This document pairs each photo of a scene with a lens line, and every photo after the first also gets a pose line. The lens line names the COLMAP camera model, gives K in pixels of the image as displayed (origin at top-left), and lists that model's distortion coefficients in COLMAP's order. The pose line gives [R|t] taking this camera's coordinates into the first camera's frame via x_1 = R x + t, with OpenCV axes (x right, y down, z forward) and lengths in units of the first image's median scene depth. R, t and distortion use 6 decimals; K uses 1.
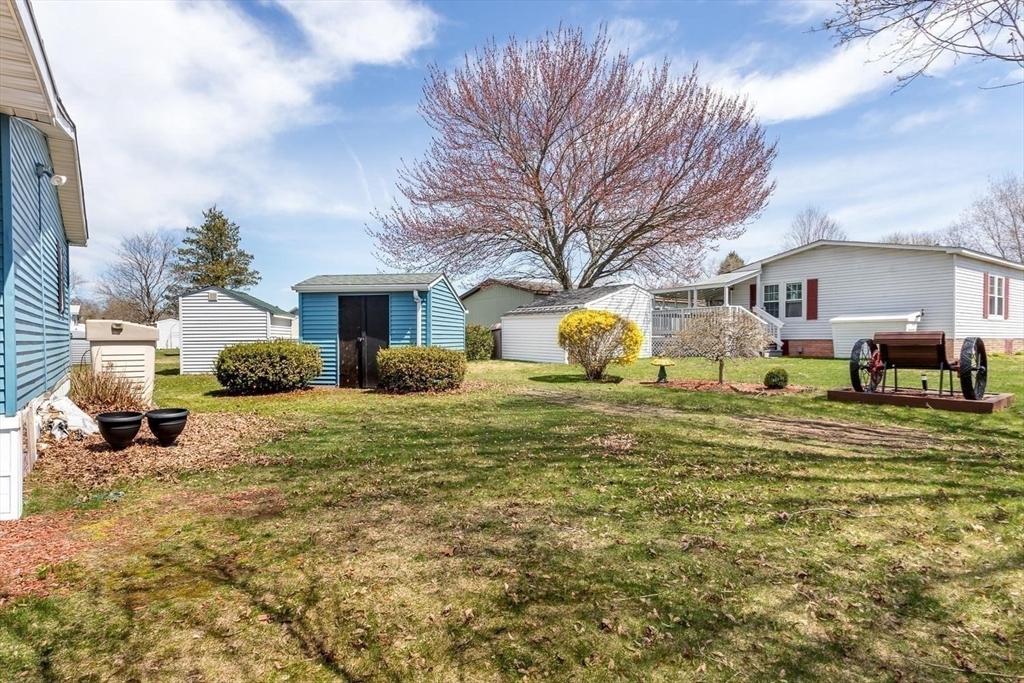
lens RADIAL K [[544.6, 0, 511.7], [0, 544.6, 341.1], [0, 0, 1]] dist [-0.000389, -0.000056]
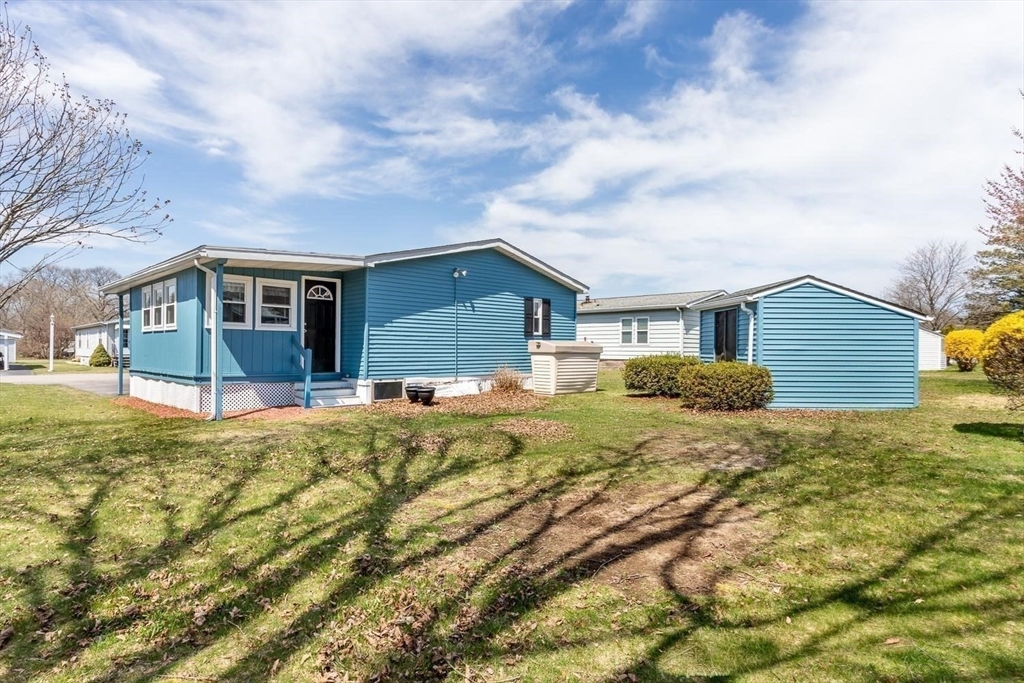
lens RADIAL K [[544.6, 0, 512.5], [0, 544.6, 344.3], [0, 0, 1]] dist [-0.000389, -0.000056]
pose [[0.193054, -0.003311, -0.981183, 0.648725], [-0.013797, 0.999886, -0.006089, -0.010621], [0.981091, 0.014713, 0.192986, 0.433540]]
